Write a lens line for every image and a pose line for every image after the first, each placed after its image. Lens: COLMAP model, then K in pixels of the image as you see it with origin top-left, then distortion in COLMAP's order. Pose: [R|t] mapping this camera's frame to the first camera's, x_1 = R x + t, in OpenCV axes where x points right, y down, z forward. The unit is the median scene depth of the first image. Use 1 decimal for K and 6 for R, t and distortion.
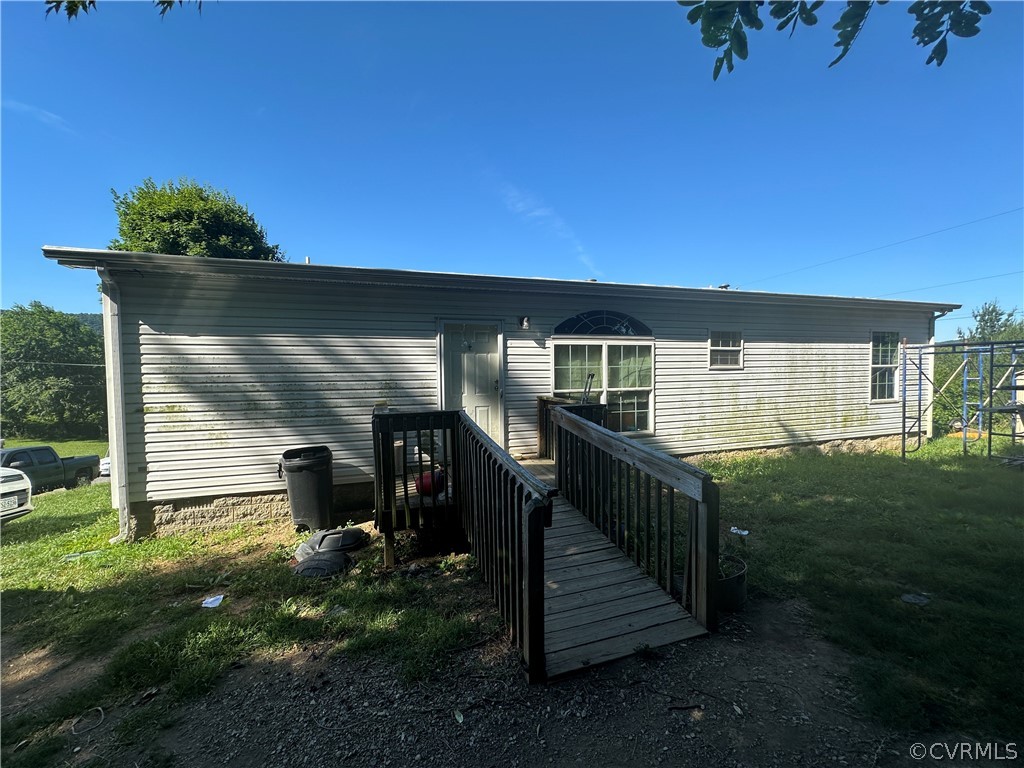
lens RADIAL K [[407.3, 0, 509.2], [0, 407.3, 385.2], [0, 0, 1]] dist [-0.003461, 0.000932]
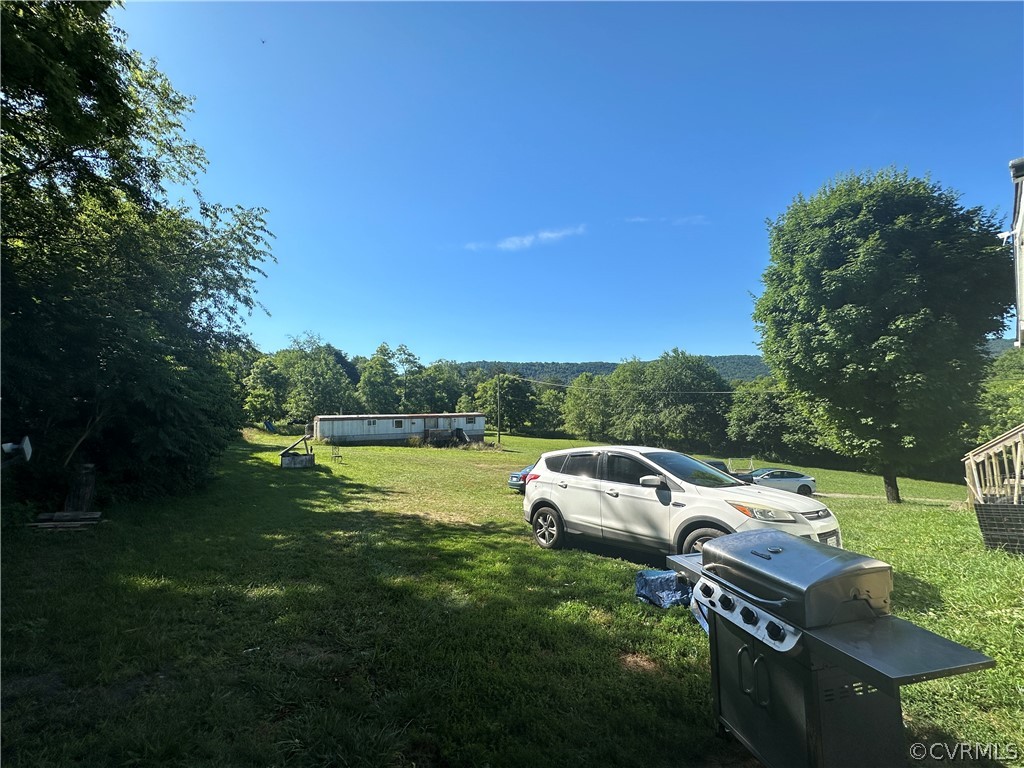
lens RADIAL K [[407.3, 0, 512.5], [0, 407.3, 386.4], [0, 0, 1]] dist [-0.003461, 0.000932]
pose [[0.357176, -0.054625, -0.932438, -0.752790], [-0.002614, 0.998226, -0.059480, 0.022034], [0.934033, 0.023682, 0.356400, 0.094922]]
